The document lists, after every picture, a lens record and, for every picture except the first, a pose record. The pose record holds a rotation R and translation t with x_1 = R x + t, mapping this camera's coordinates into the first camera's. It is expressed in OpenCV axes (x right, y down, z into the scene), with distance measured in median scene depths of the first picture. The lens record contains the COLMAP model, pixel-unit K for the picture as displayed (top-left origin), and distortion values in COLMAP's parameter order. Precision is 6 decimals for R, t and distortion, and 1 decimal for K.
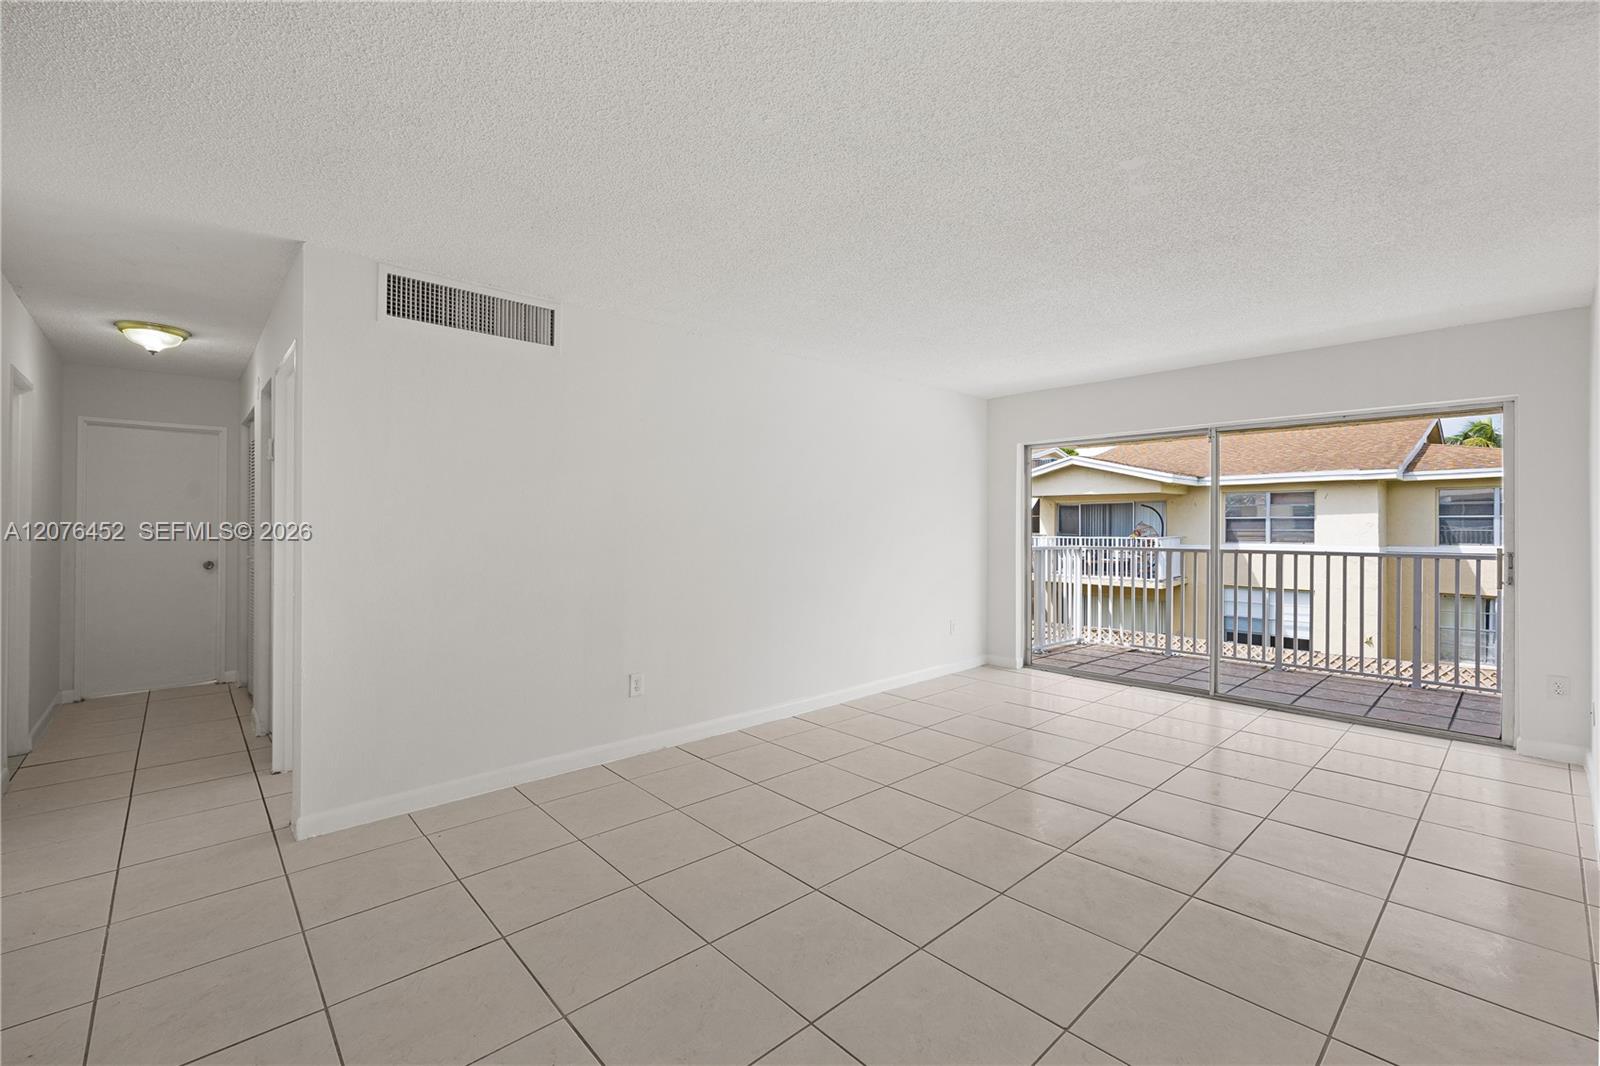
lens RADIAL K [[664.6, 0, 818.4], [0, 664.6, 518.6], [0, 0, 1]] dist [-0.000313, -0.000093]
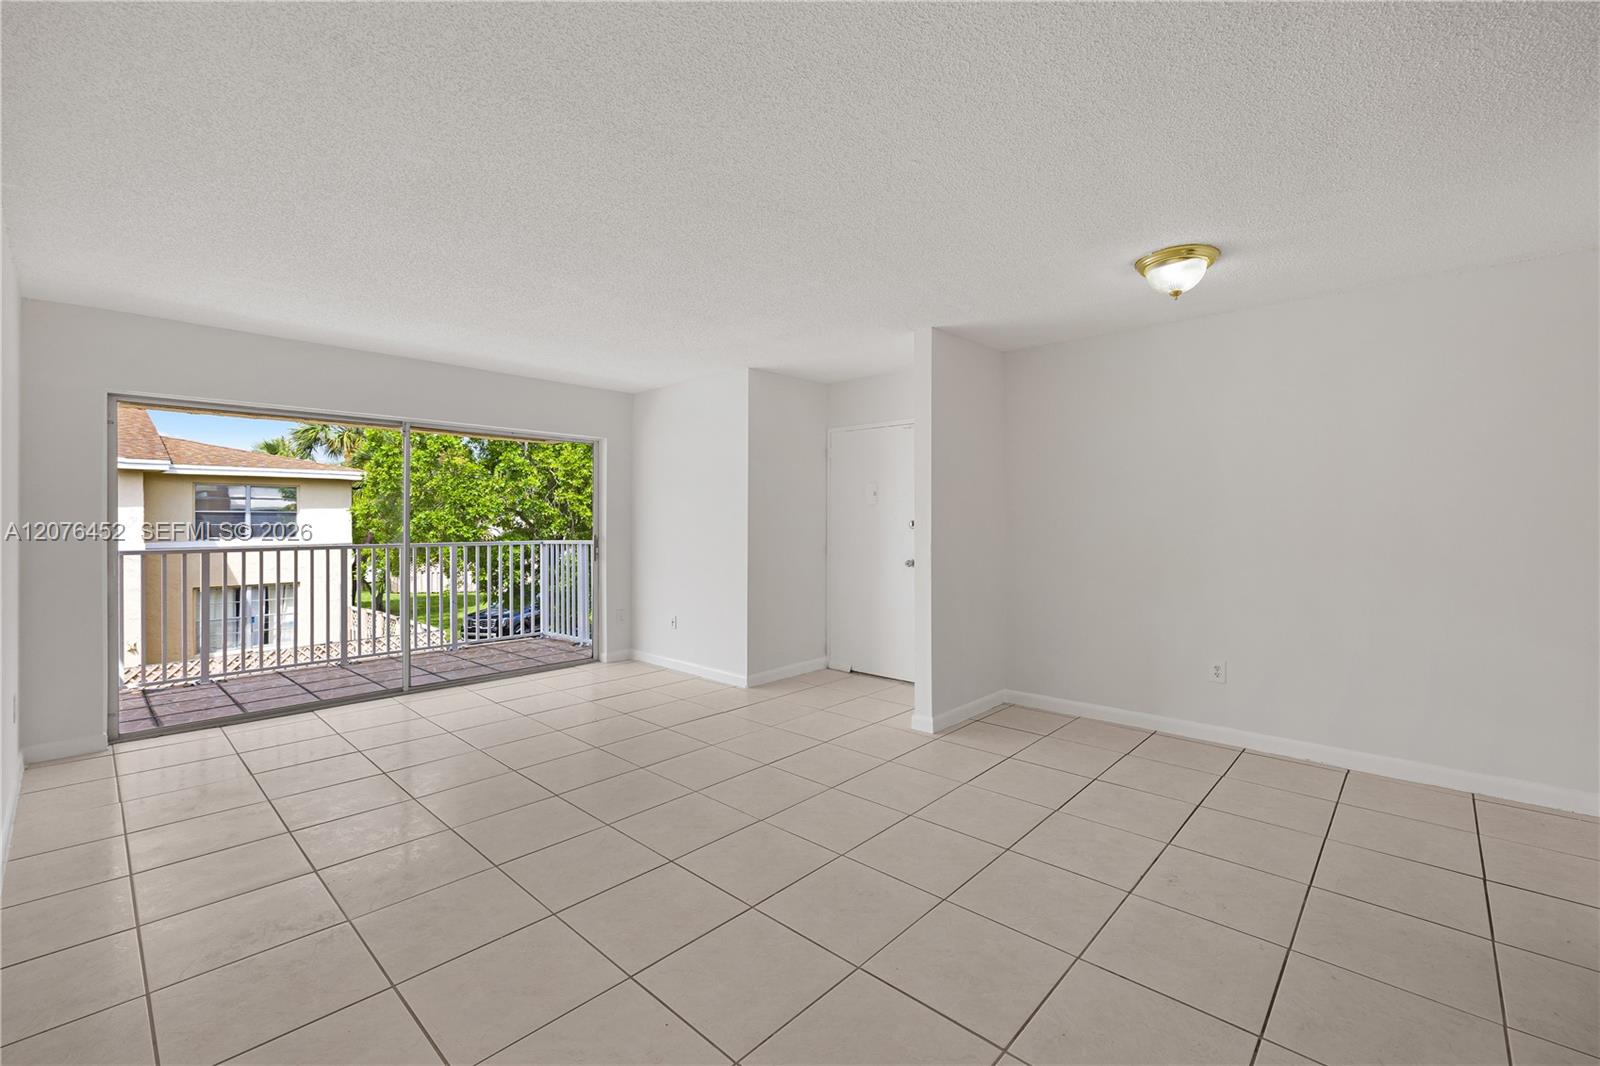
lens RADIAL K [[664.6, 0, 818.4], [0, 664.6, 518.6], [0, 0, 1]] dist [-0.000313, -0.000093]
pose [[-0.064526, 0.000899, 0.997916, -0.208471], [-0.008617, 0.999962, -0.001458, 0.002174], [-0.997879, -0.008693, -0.064516, 0.213974]]
